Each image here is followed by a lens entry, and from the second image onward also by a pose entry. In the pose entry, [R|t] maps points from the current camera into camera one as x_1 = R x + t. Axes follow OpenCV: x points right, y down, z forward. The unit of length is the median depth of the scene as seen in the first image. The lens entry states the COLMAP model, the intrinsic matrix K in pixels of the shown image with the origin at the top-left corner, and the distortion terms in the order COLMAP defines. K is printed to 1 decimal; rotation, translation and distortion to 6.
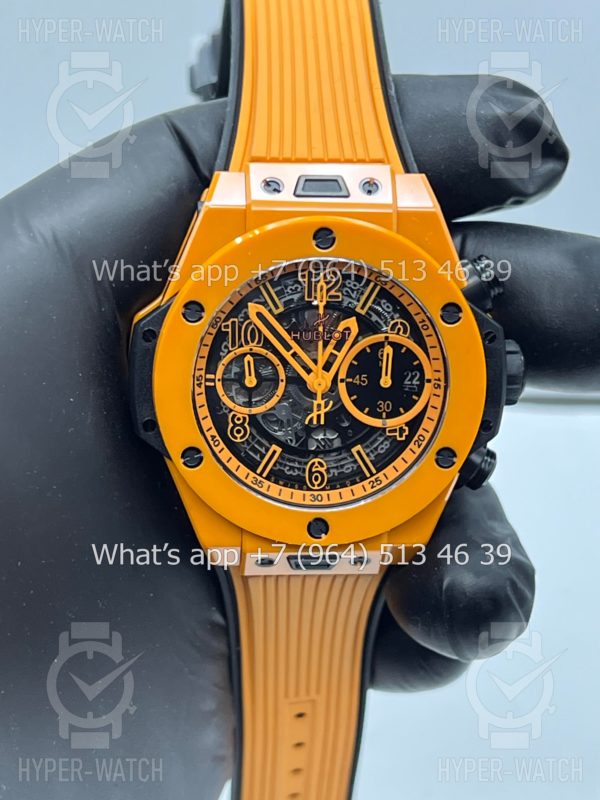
lens RADIAL K [[1908.2, 0, 300.0], [0, 1908.2, 400.0], [0, 0, 1]] dist [0.148320, 0.530562]
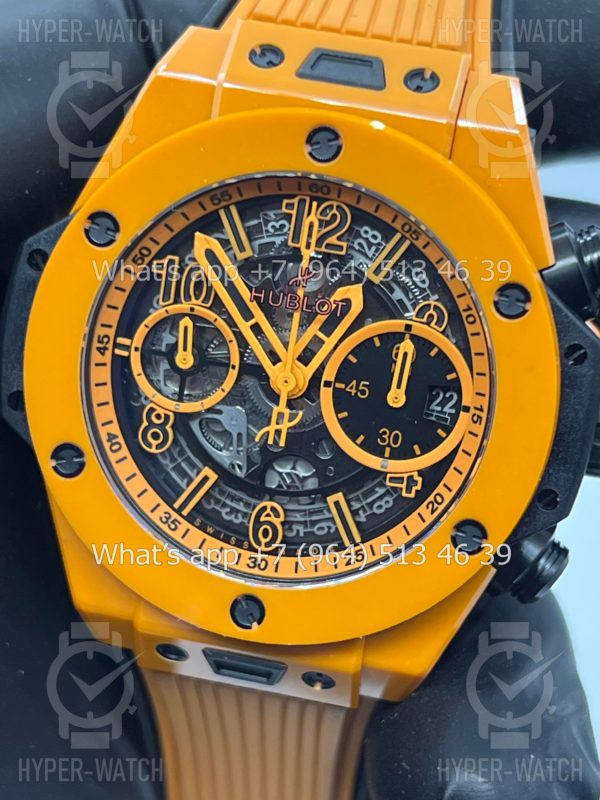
lens RADIAL K [[1908.2, 0, 300.0], [0, 1908.2, 400.0], [0, 0, 1]] dist [0.148320, 0.530562]
pose [[0.966704, 0.169514, -0.191697, 0.133491], [-0.182775, 0.981691, -0.053622, 0.029972], [0.179097, 0.086874, 0.979988, 0.388803]]
